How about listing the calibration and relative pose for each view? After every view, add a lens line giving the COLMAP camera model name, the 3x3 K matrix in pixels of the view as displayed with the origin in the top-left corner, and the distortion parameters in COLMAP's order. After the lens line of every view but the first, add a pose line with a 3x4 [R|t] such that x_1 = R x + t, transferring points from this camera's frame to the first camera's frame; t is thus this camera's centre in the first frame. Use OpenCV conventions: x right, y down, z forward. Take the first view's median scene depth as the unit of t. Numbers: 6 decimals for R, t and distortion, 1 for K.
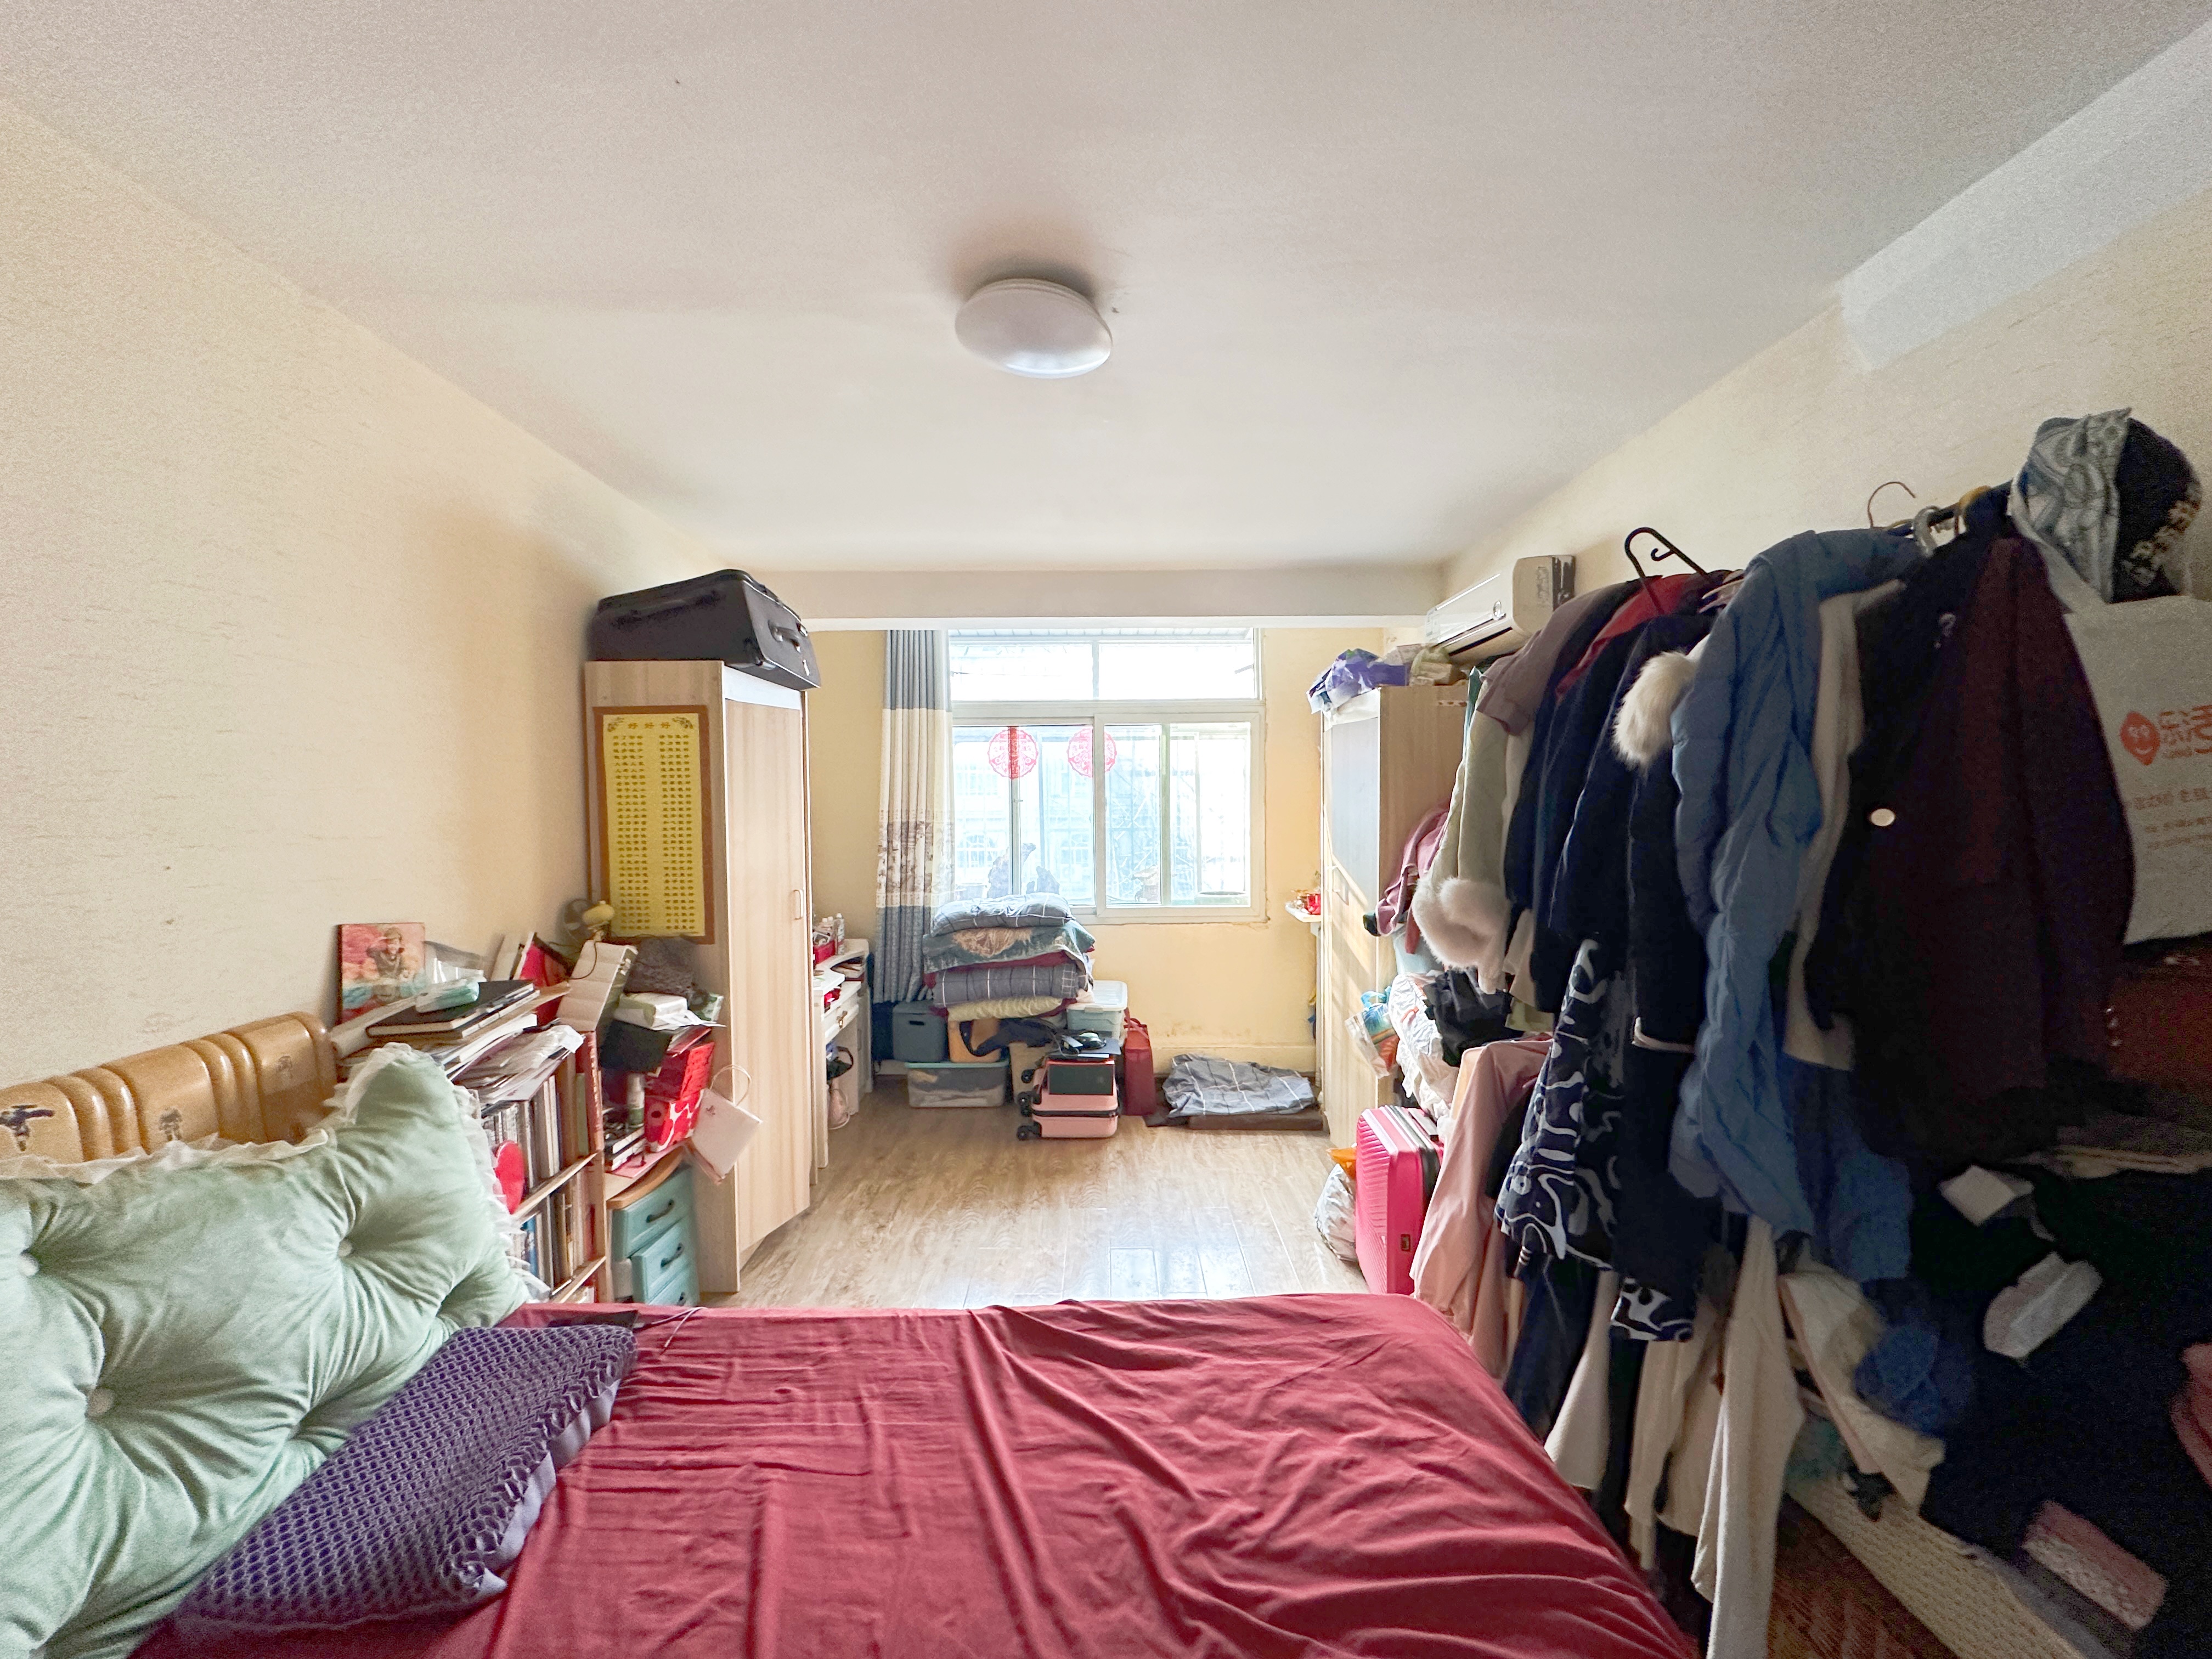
lens RADIAL K [[874.9, 0, 1104.4], [0, 874.9, 832.1], [0, 0, 1]] dist [0.001972, -0.000269]
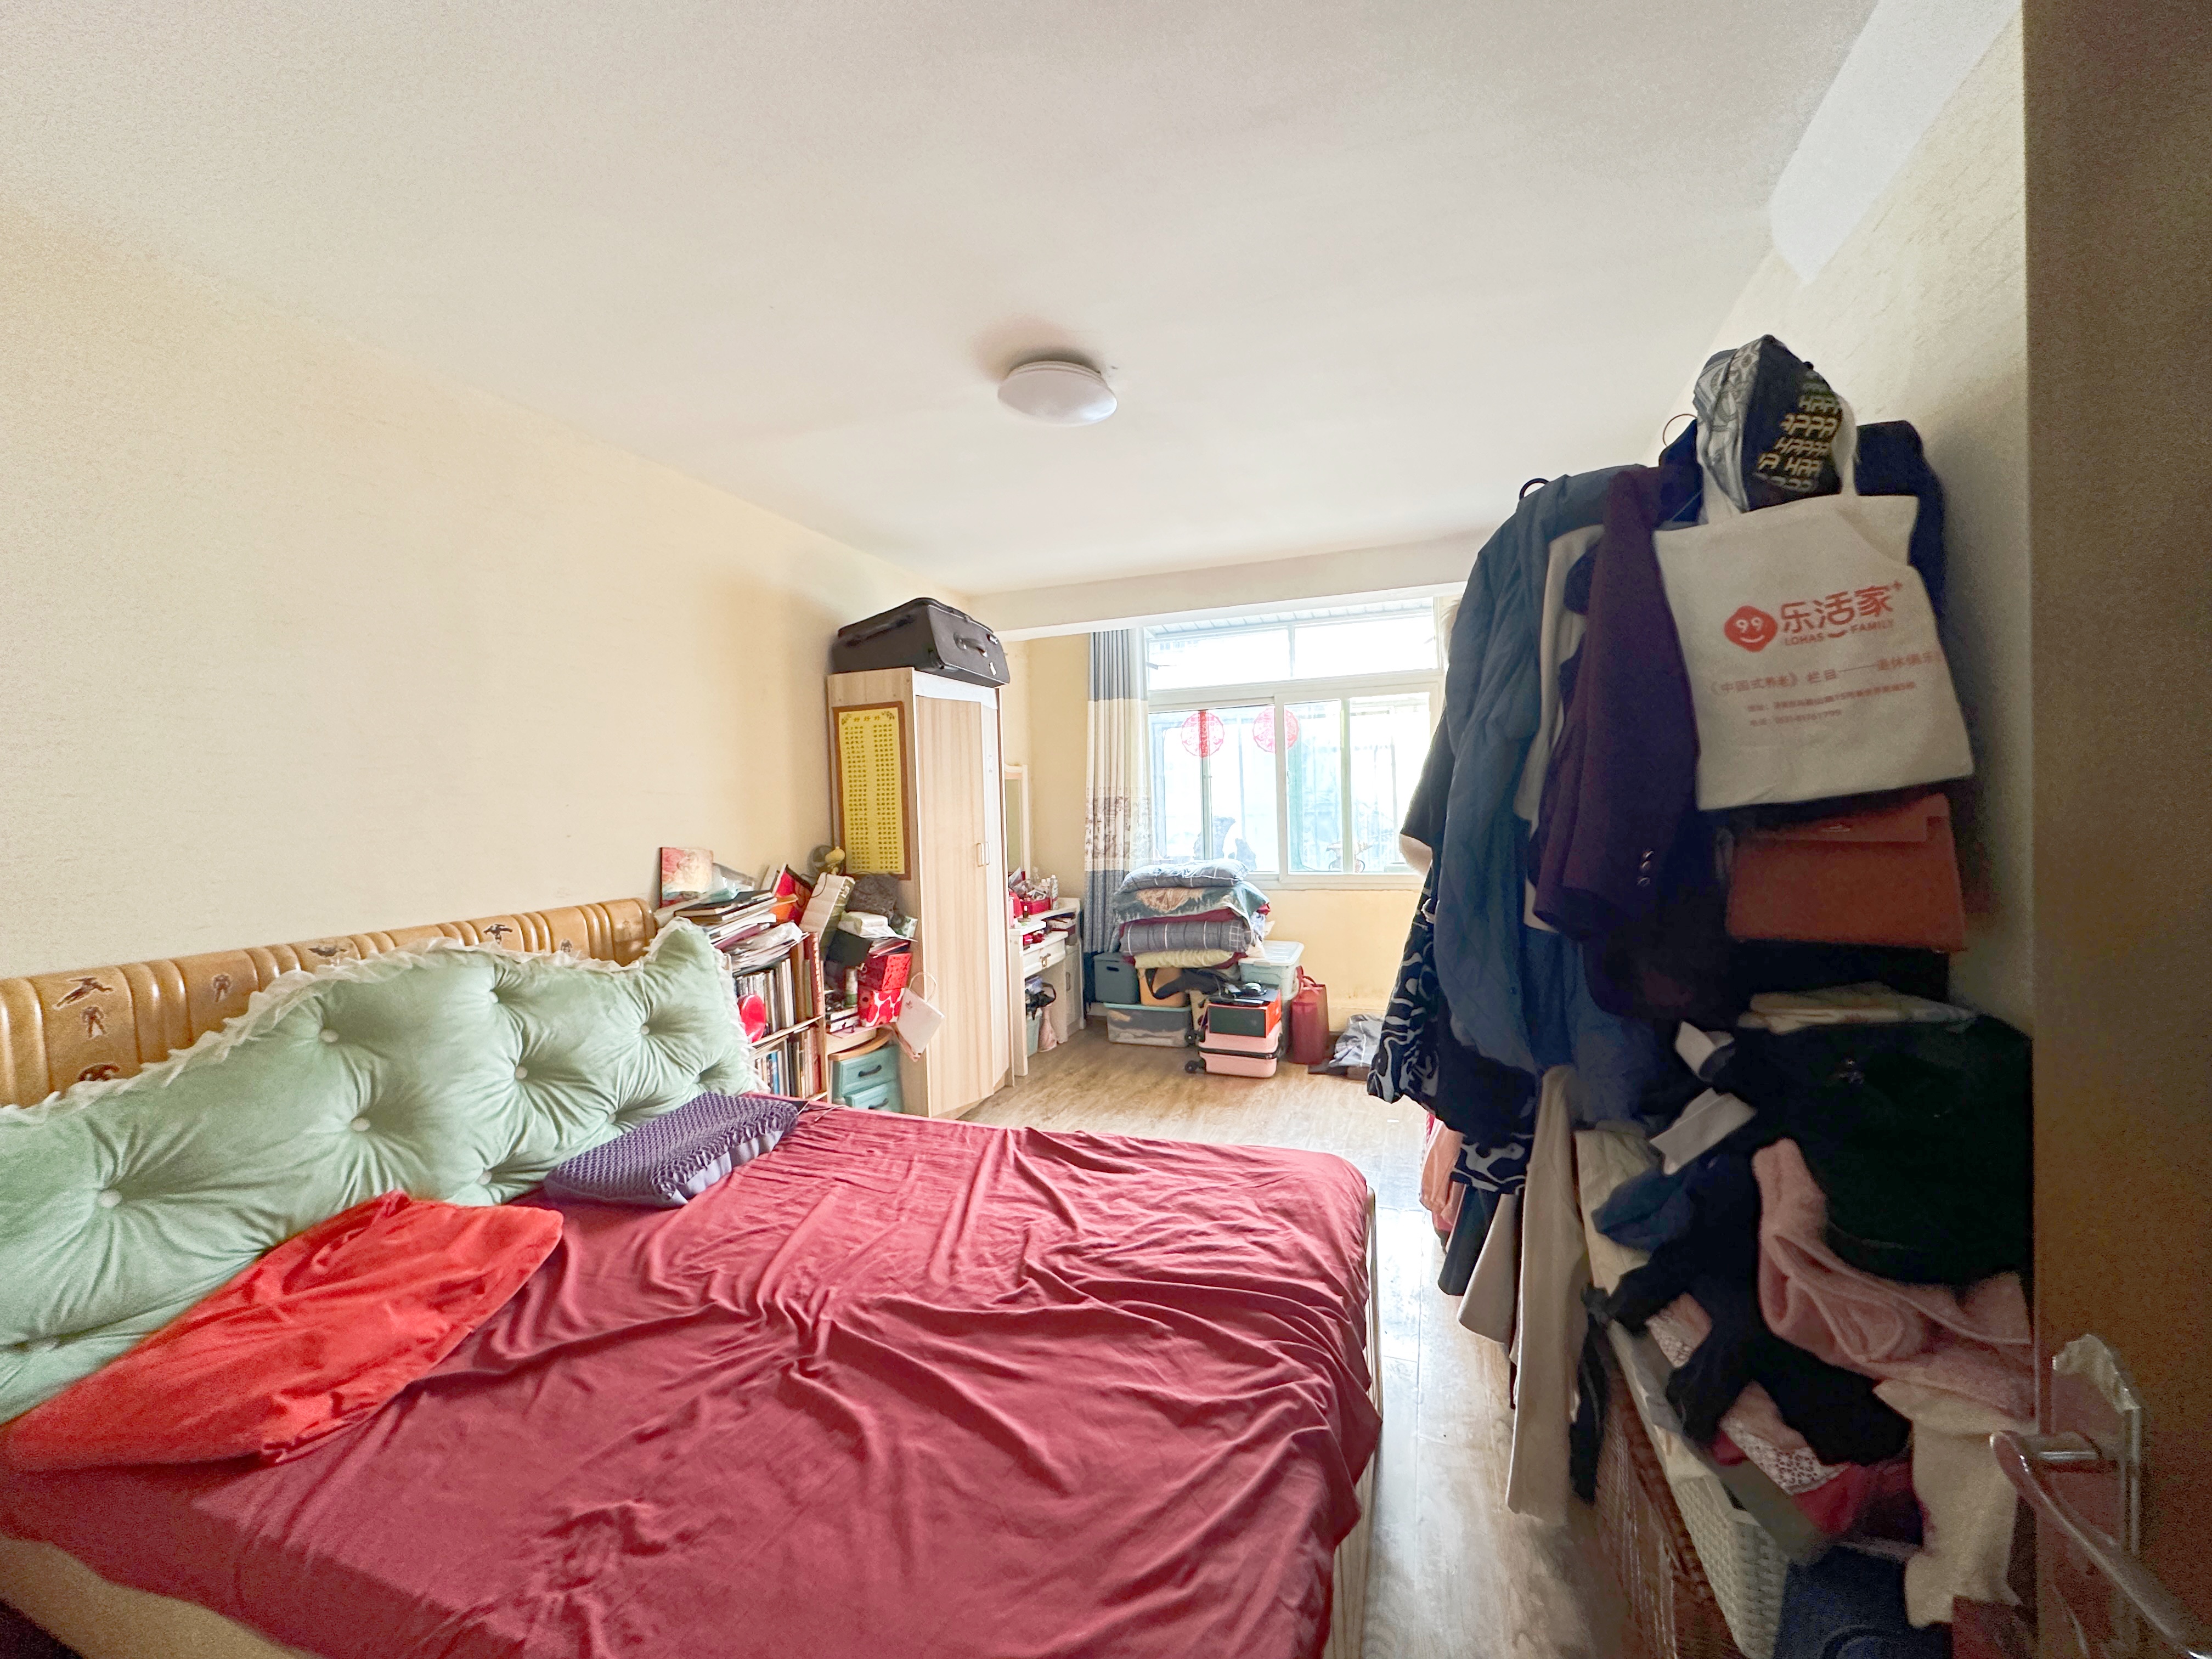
lens RADIAL K [[874.9, 0, 1107.4], [0, 874.9, 832.1], [0, 0, 1]] dist [0.001972, -0.000269]
pose [[0.934811, -0.008249, -0.355050, 0.376771], [0.008947, 0.999960, 0.000324, 0.069987], [0.355033, -0.003479, 0.934847, -0.169394]]
